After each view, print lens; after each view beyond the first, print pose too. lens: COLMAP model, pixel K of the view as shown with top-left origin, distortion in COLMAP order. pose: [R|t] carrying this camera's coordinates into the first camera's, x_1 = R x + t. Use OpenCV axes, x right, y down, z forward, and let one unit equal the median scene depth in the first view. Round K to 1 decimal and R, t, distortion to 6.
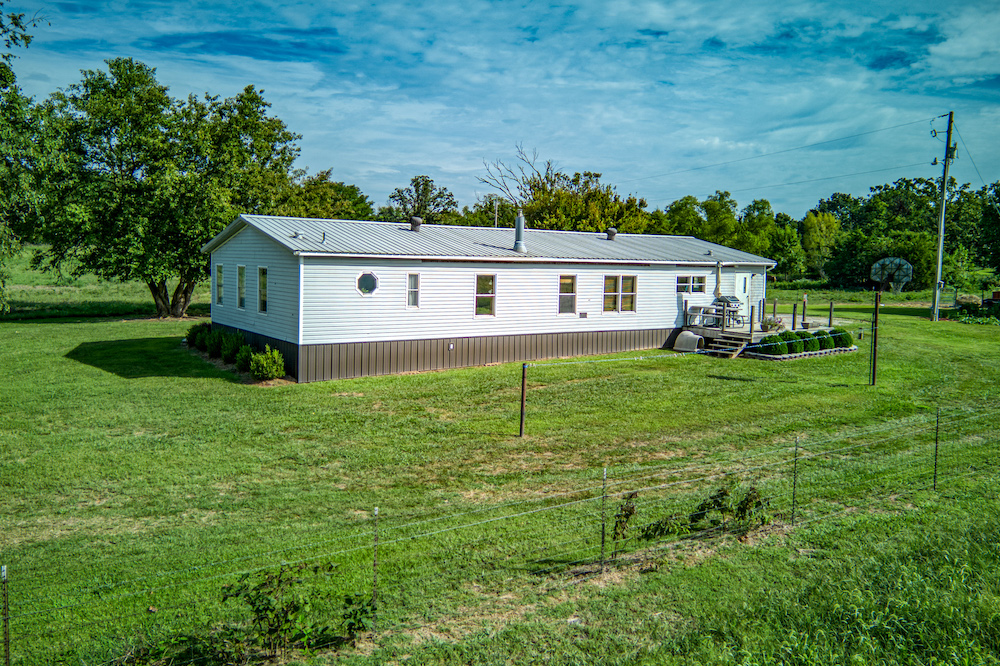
lens RADIAL K [[789.1, 0, 496.2], [0, 789.1, 326.3], [0, 0, 1]] dist [0.076504, -0.064481]
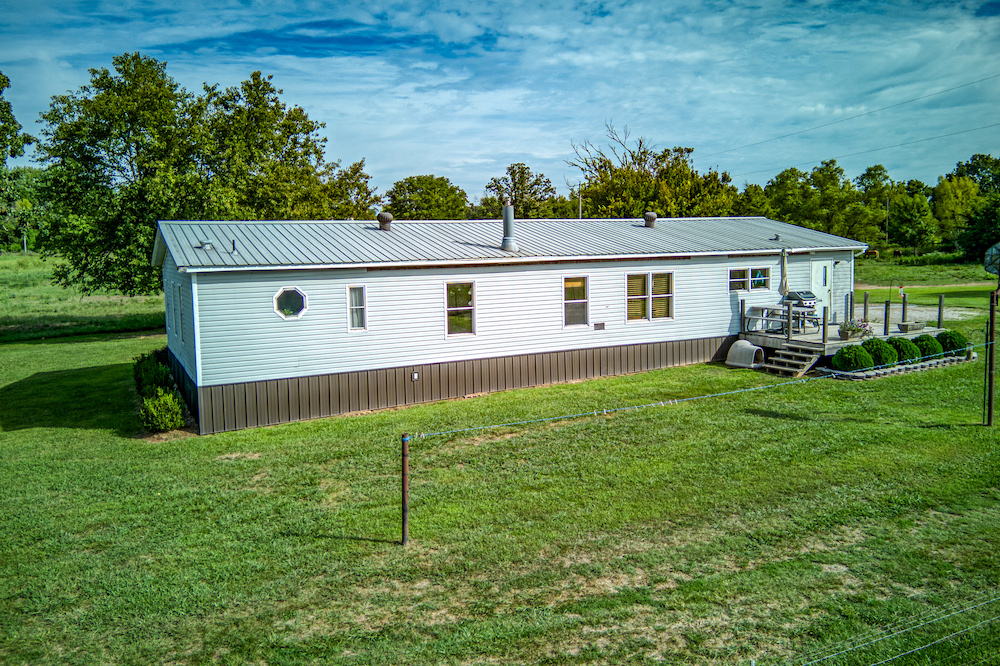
lens RADIAL K [[789.1, 0, 509.4], [0, 789.1, 328.9], [0, 0, 1]] dist [0.076504, -0.064481]
pose [[0.991200, -0.031989, -0.128453, 0.104527], [0.034515, 0.999251, 0.017483, -0.024198], [0.127797, -0.021763, 0.991561, 0.178632]]
